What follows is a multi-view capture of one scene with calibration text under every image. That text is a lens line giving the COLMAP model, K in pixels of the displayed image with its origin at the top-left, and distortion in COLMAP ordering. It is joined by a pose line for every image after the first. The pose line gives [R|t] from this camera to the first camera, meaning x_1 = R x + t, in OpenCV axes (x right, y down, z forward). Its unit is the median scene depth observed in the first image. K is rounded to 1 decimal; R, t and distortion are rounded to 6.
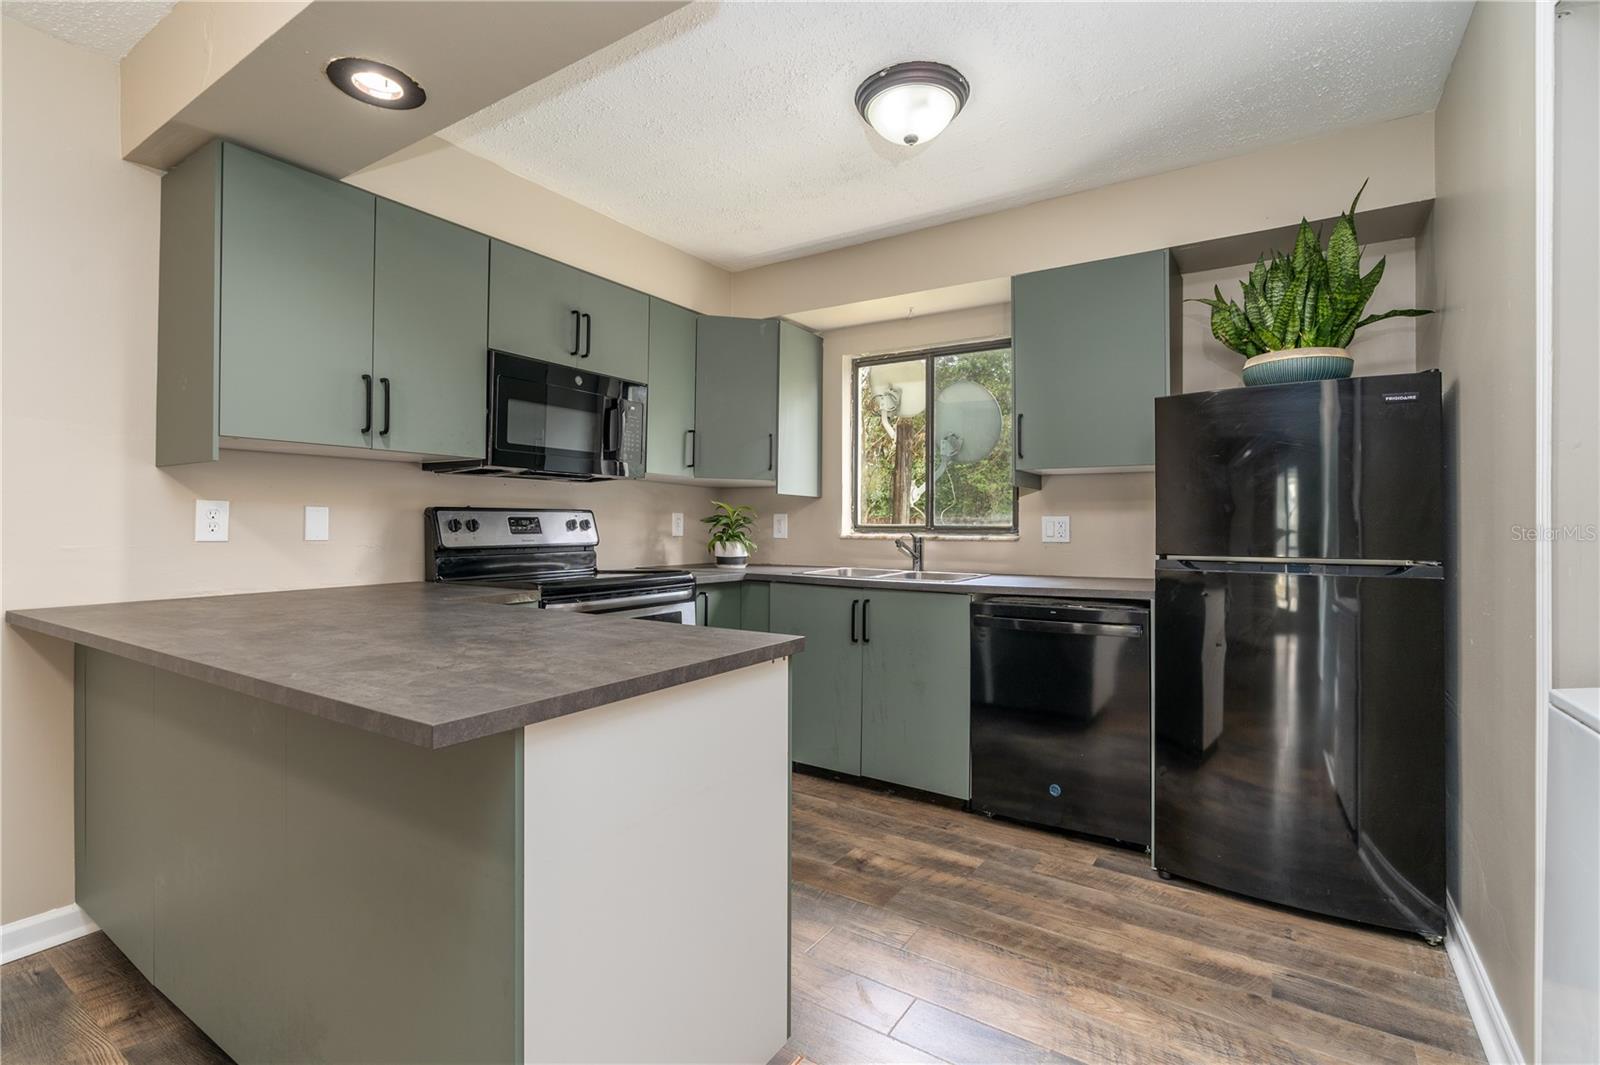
lens RADIAL K [[744.8, 0, 790.9], [0, 744.8, 533.5], [0, 0, 1]] dist [-0.003164, 0.000404]
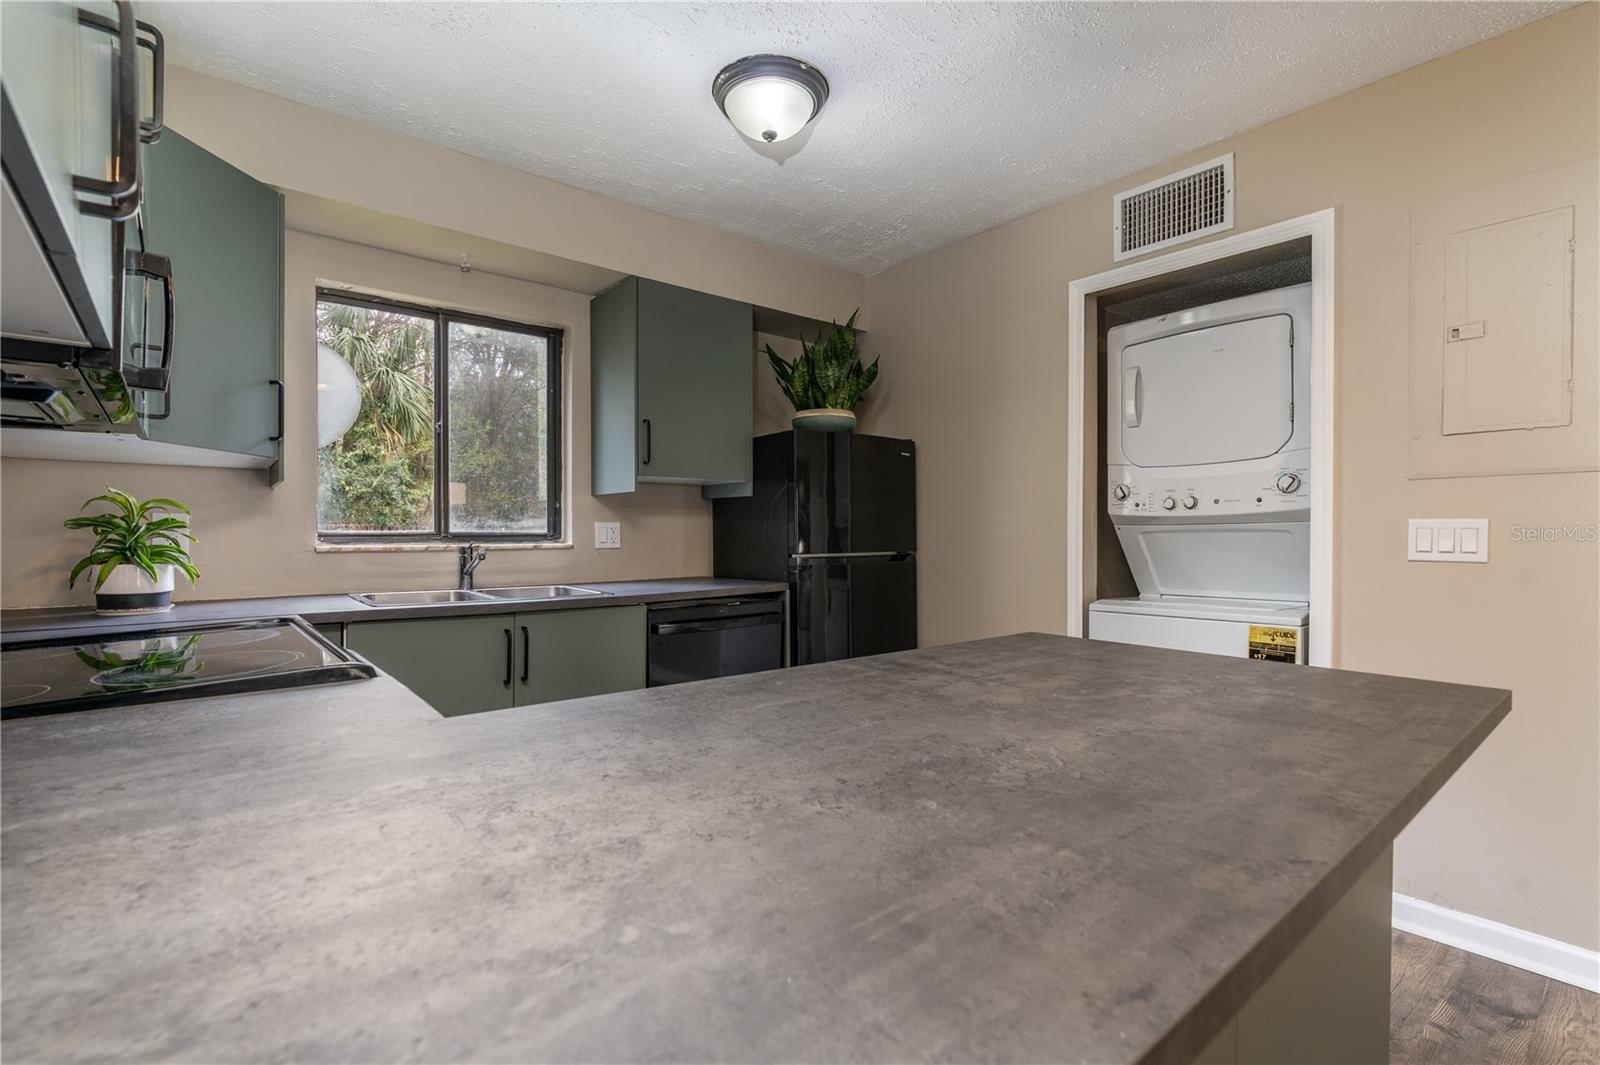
lens RADIAL K [[744.8, 0, 790.9], [0, 744.8, 533.5], [0, 0, 1]] dist [-0.003164, 0.000404]
pose [[0.291095, -0.003778, 0.956687, -0.527911], [0.015937, 0.999873, -0.000900, -0.003242], [-0.956561, 0.015509, 0.291119, 0.479855]]
